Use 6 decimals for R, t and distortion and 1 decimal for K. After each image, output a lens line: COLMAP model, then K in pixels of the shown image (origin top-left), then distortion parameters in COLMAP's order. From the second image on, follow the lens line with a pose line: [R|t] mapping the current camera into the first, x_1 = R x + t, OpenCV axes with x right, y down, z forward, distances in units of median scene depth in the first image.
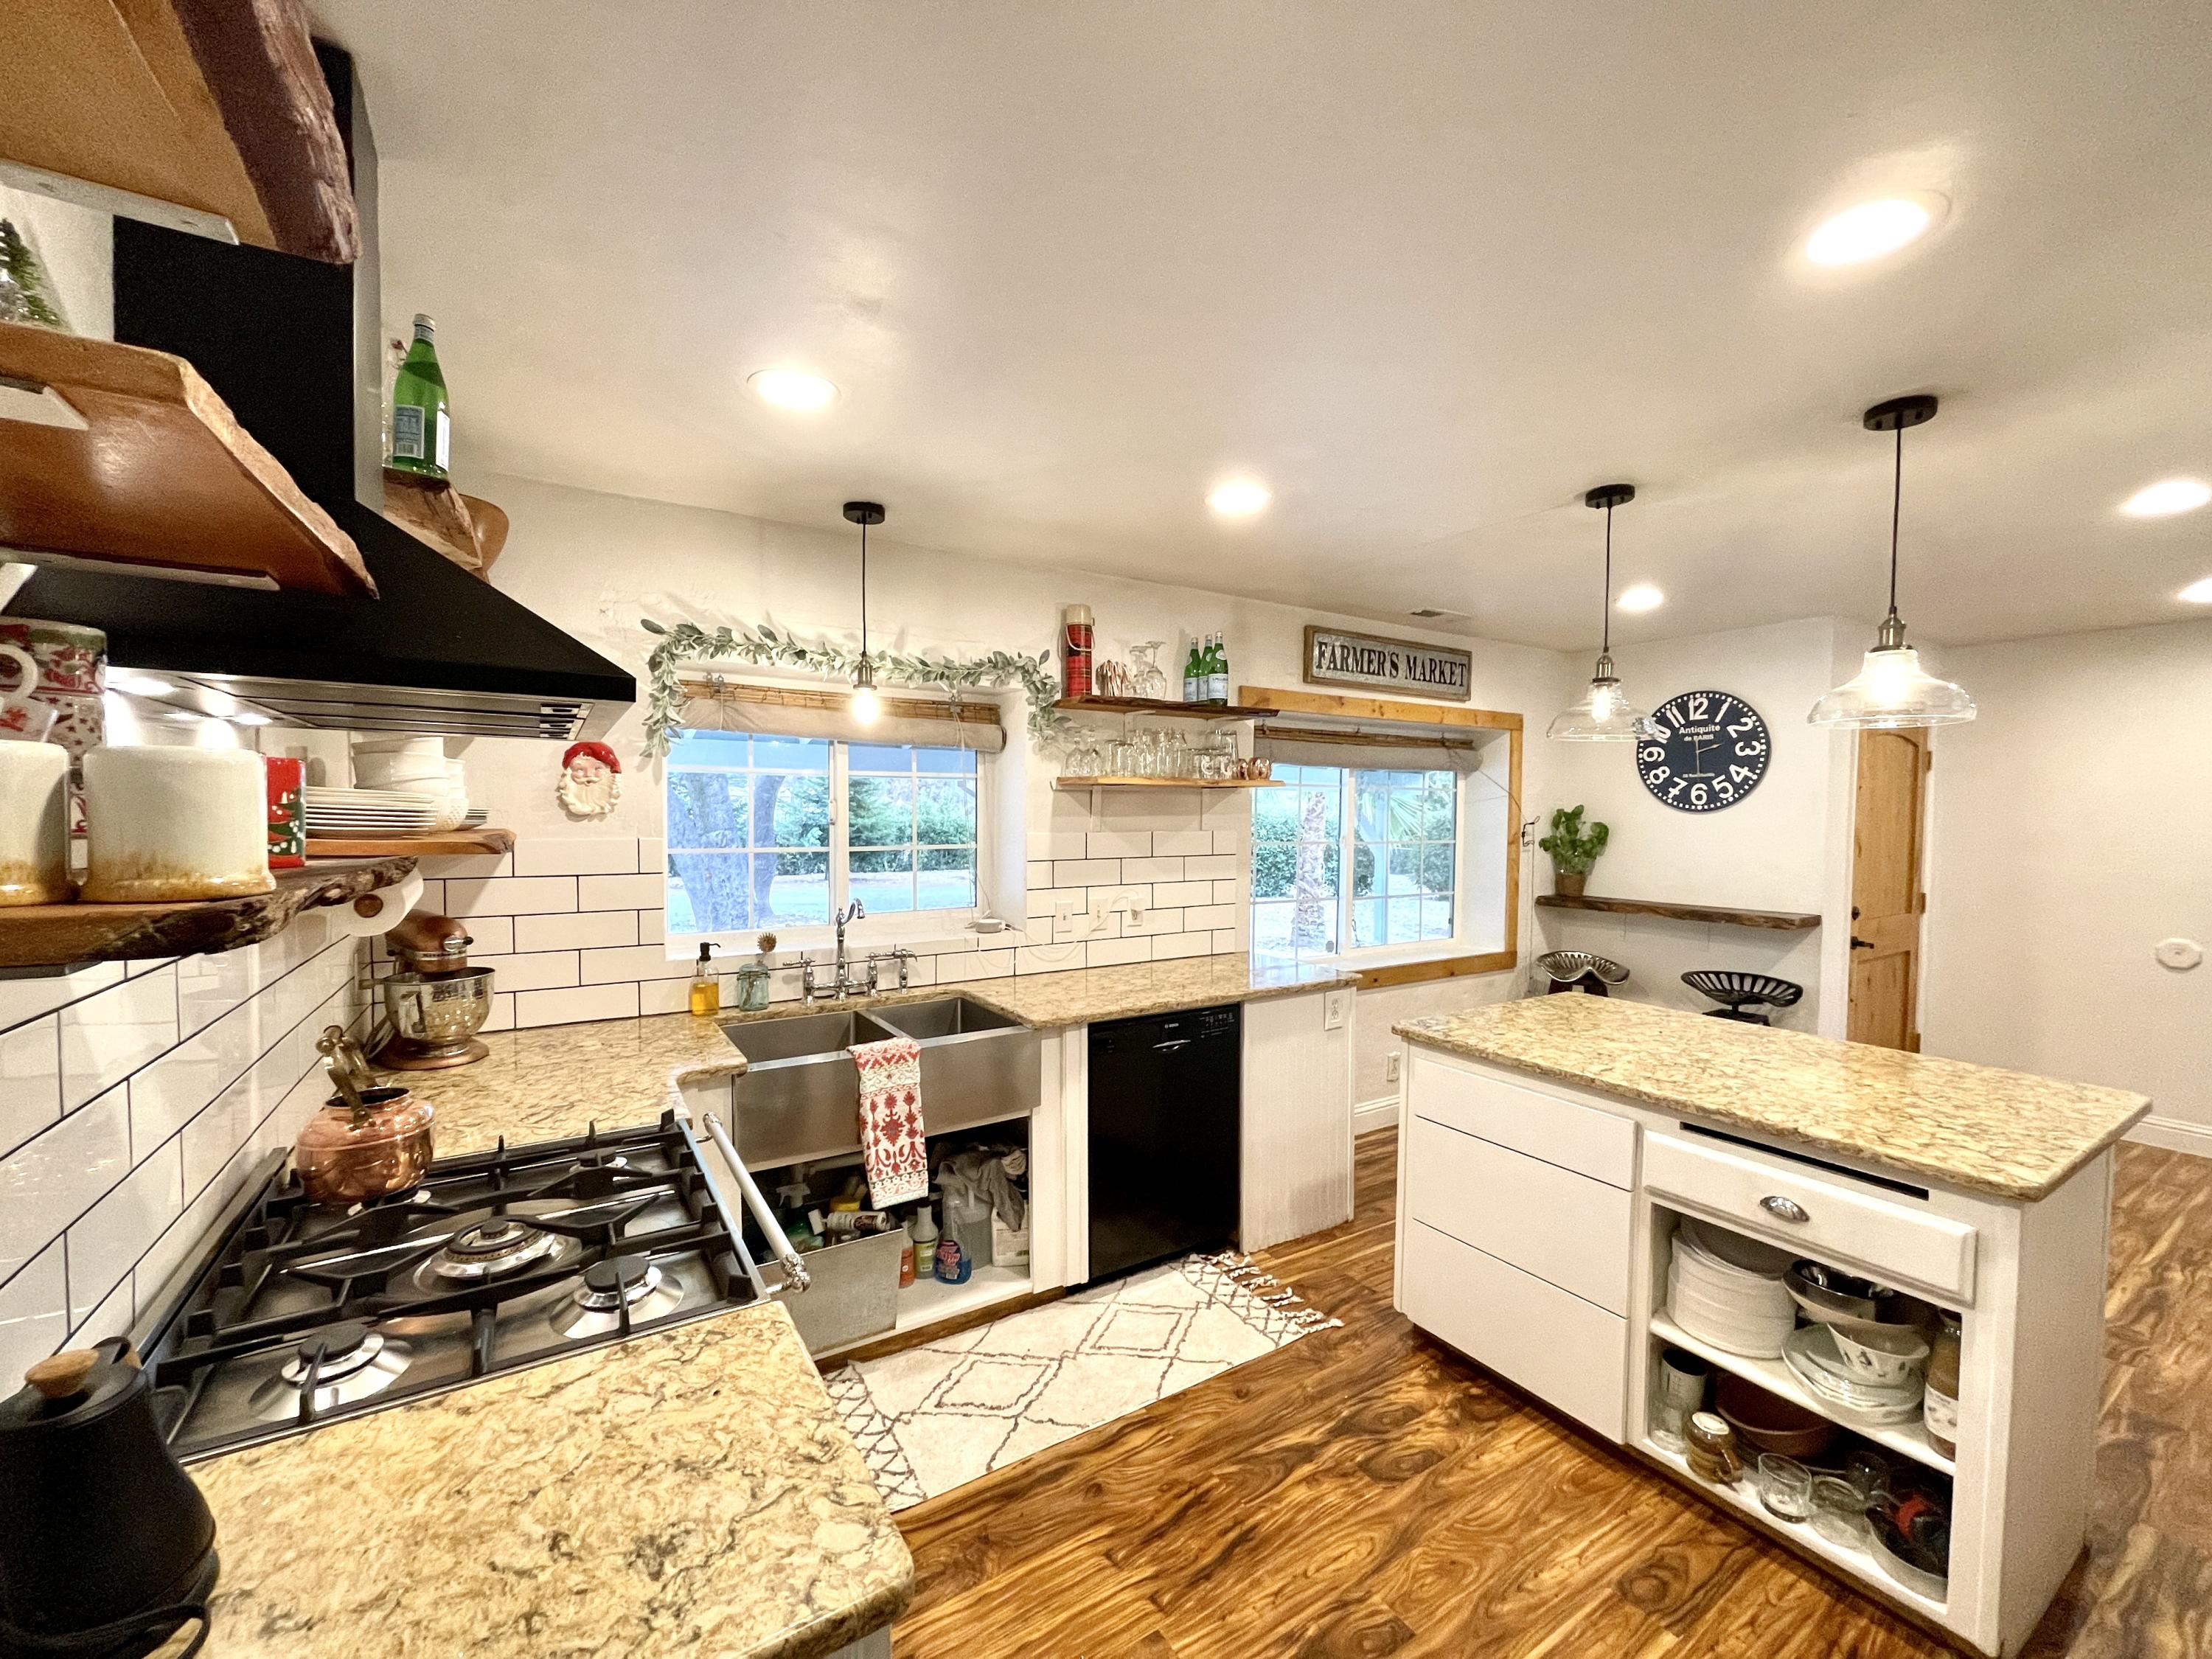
lens RADIAL K [[893.0, 0, 1093.9], [0, 893.0, 842.7], [0, 0, 1]] dist [-0.005382, 0.002702]
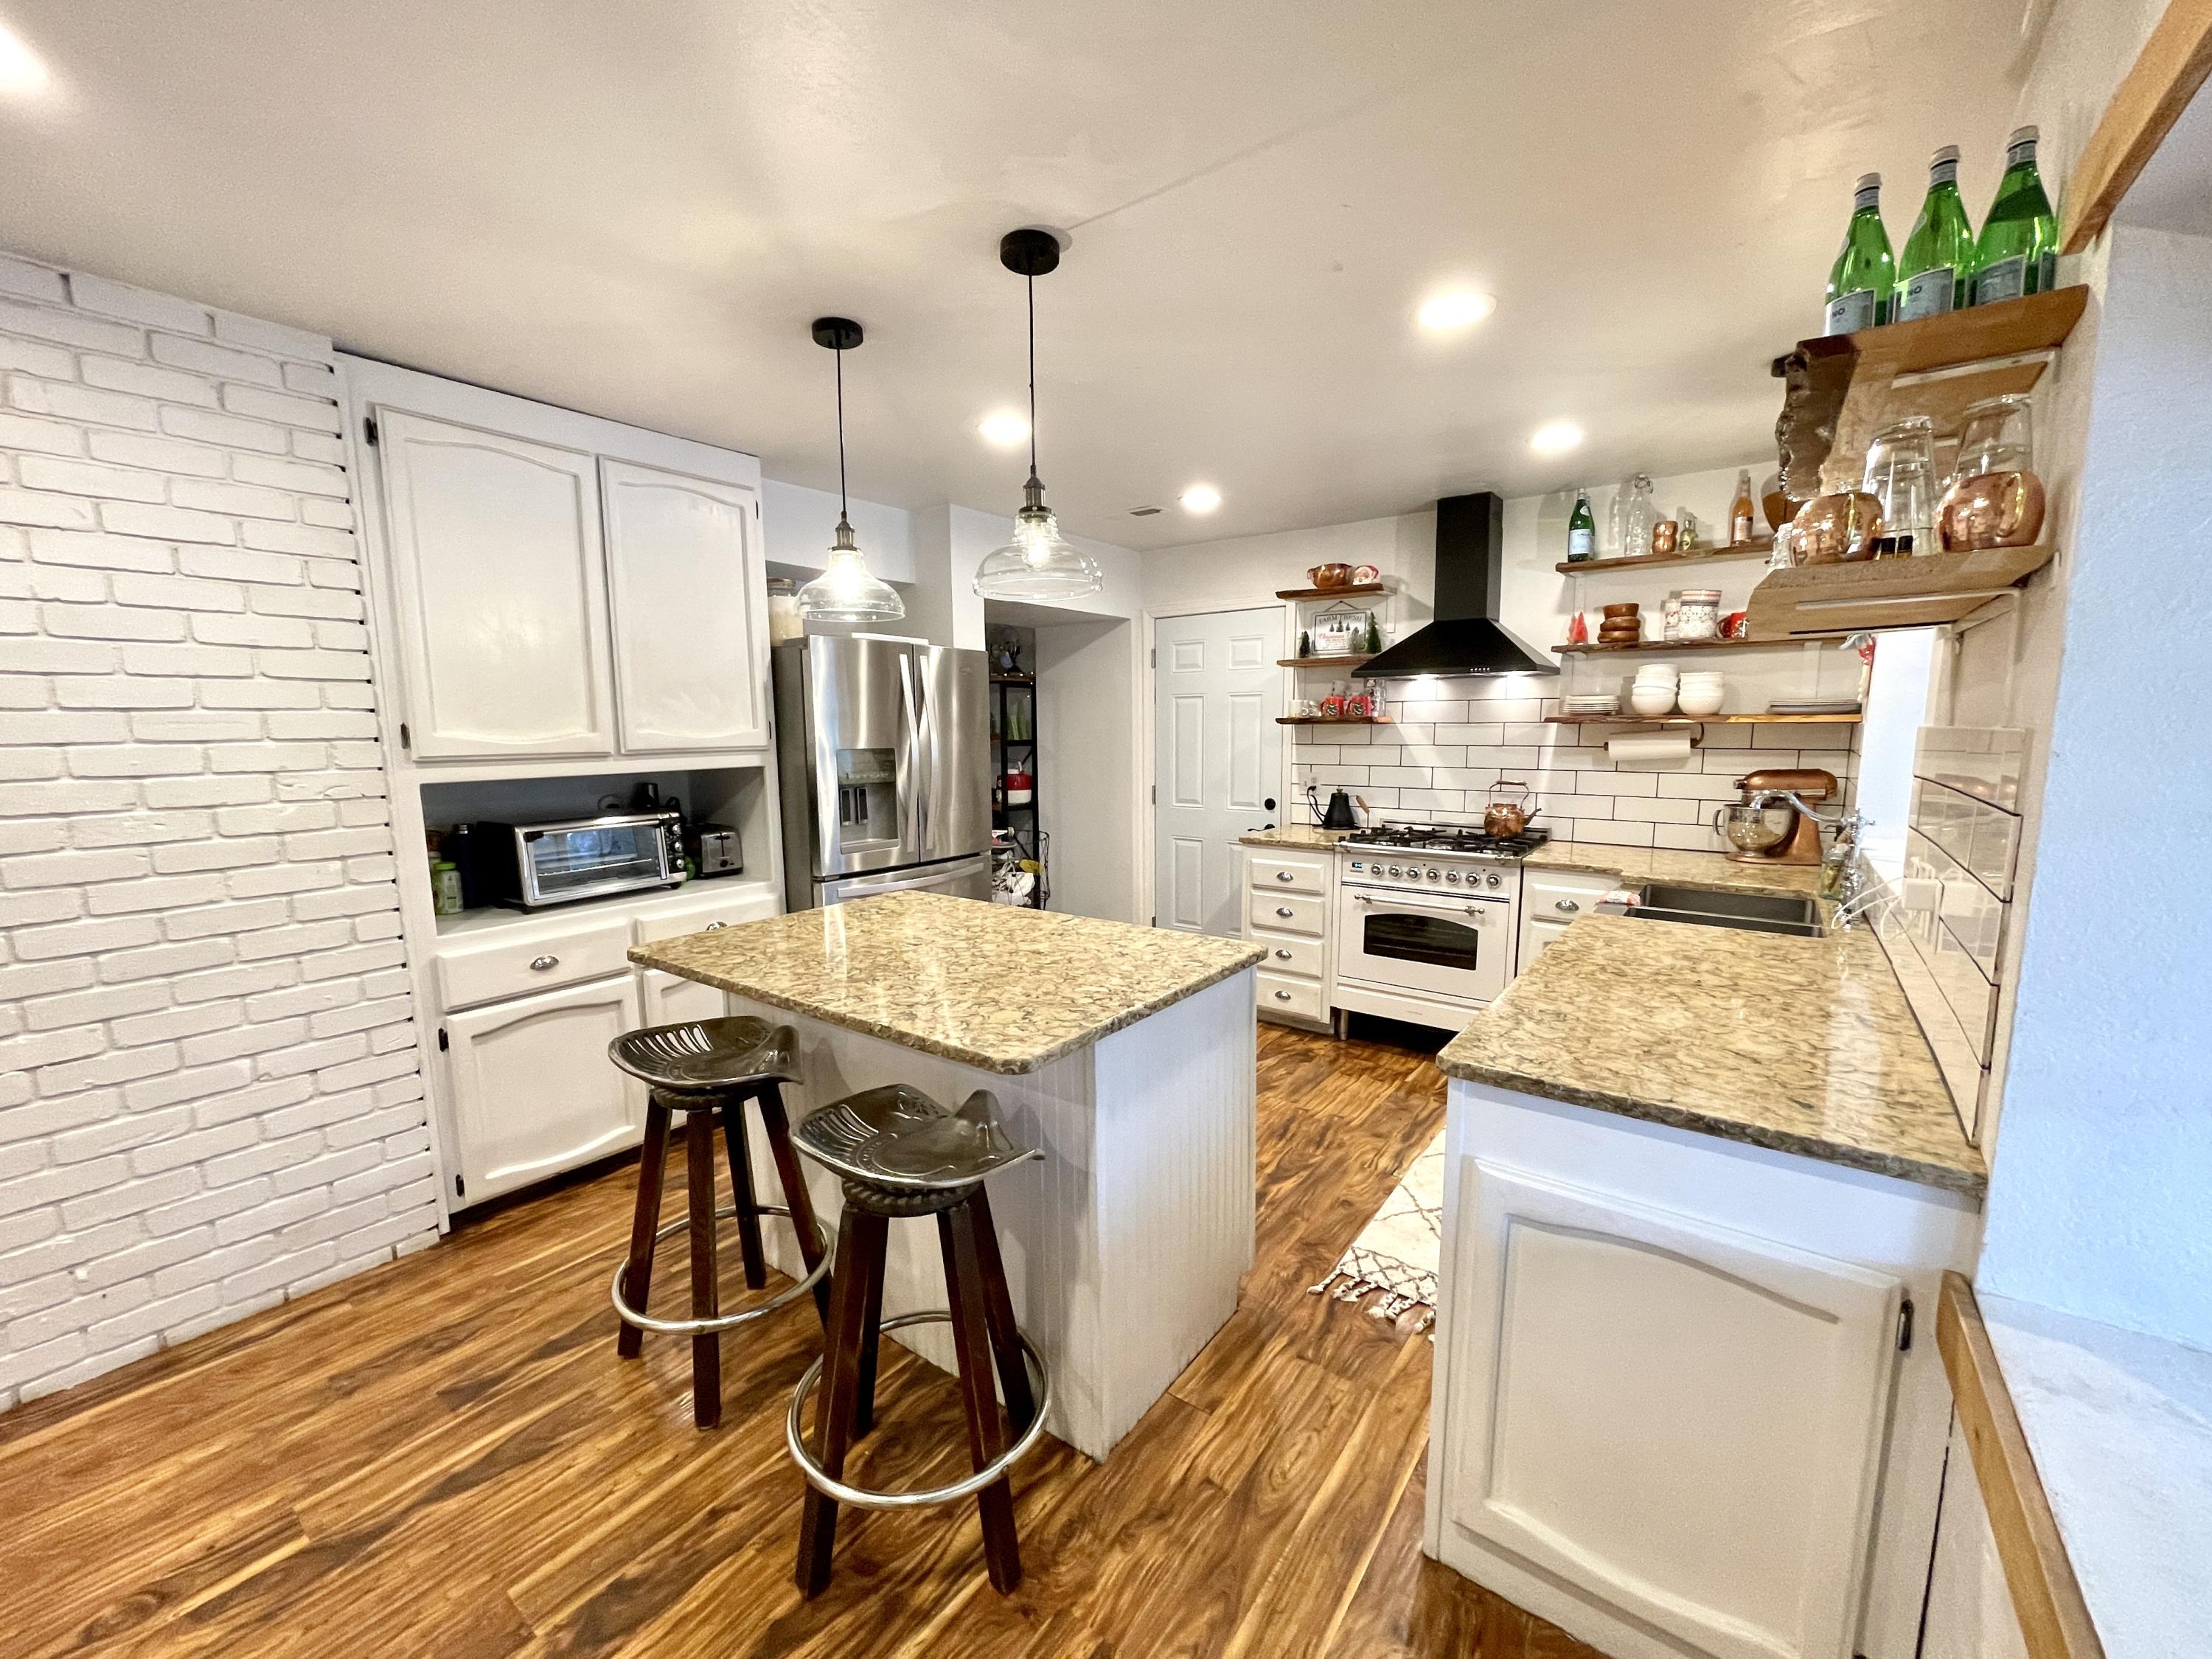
lens RADIAL K [[893.0, 0, 1096.4], [0, 893.0, 844.8], [0, 0, 1]] dist [-0.005382, 0.002702]
pose [[-0.932606, 0.048617, -0.357607, 0.687636], [-0.010864, 0.986654, 0.162469, -0.023717], [0.360733, 0.155405, -0.919631, 1.497350]]
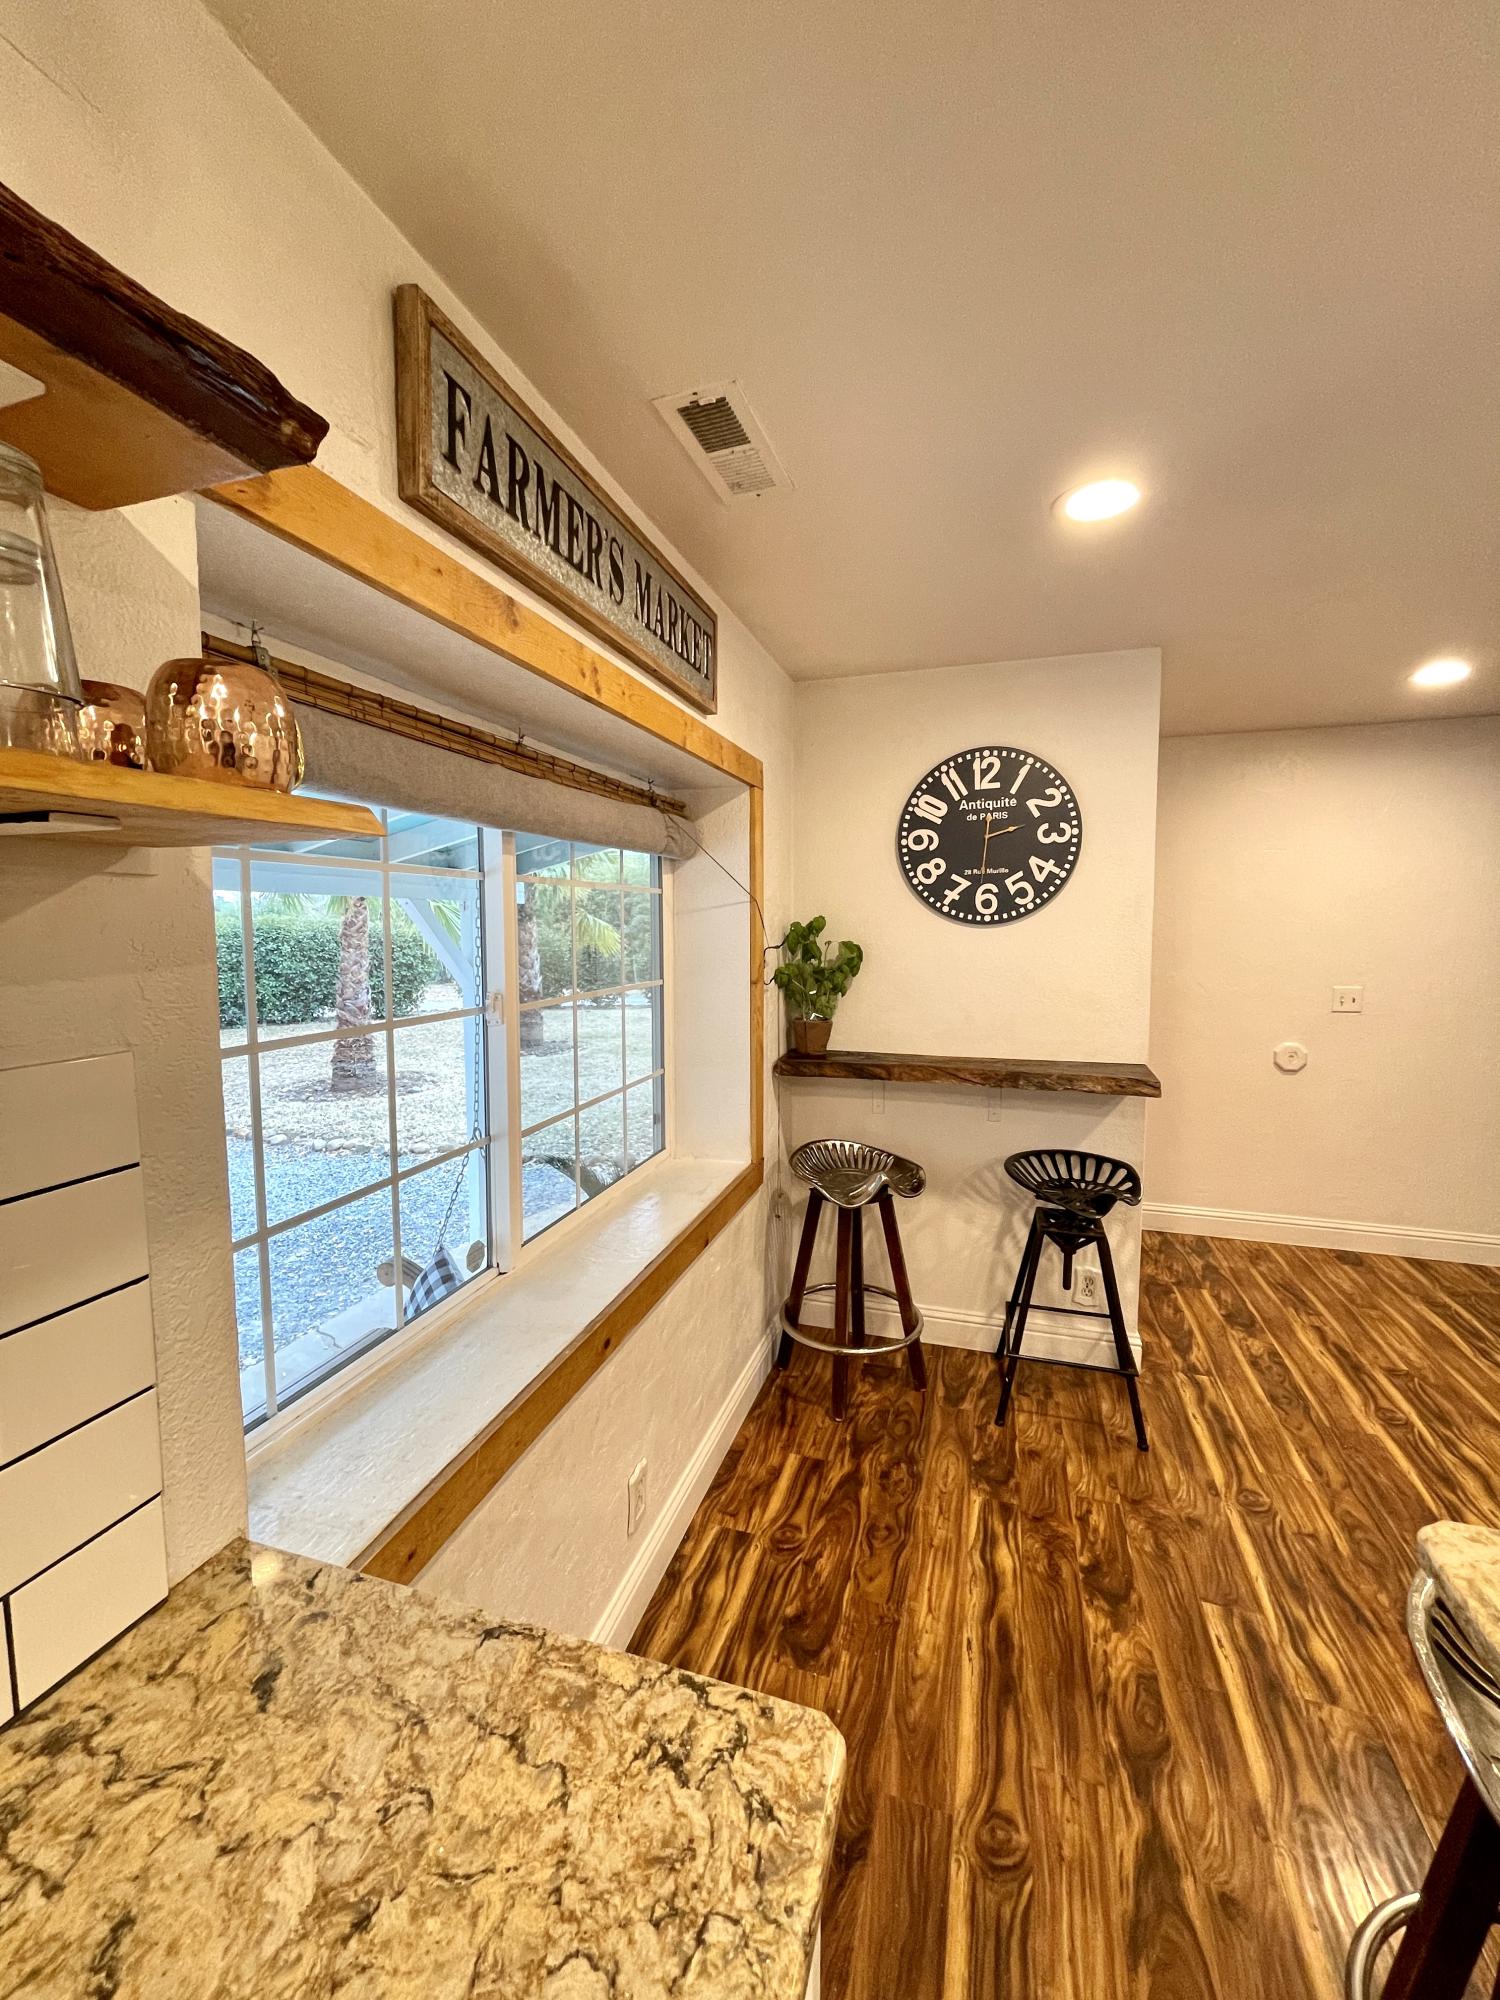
lens RADIAL K [[807.4, 0, 734.2], [0, 807.4, 985.0], [0, 0, 1]] dist [-0.005382, 0.002702]
pose [[0.768866, -0.061056, 0.636488, 0.193867], [0.034264, 0.997935, 0.054338, -0.043676], [-0.638491, -0.019970, 0.769370, 0.987353]]
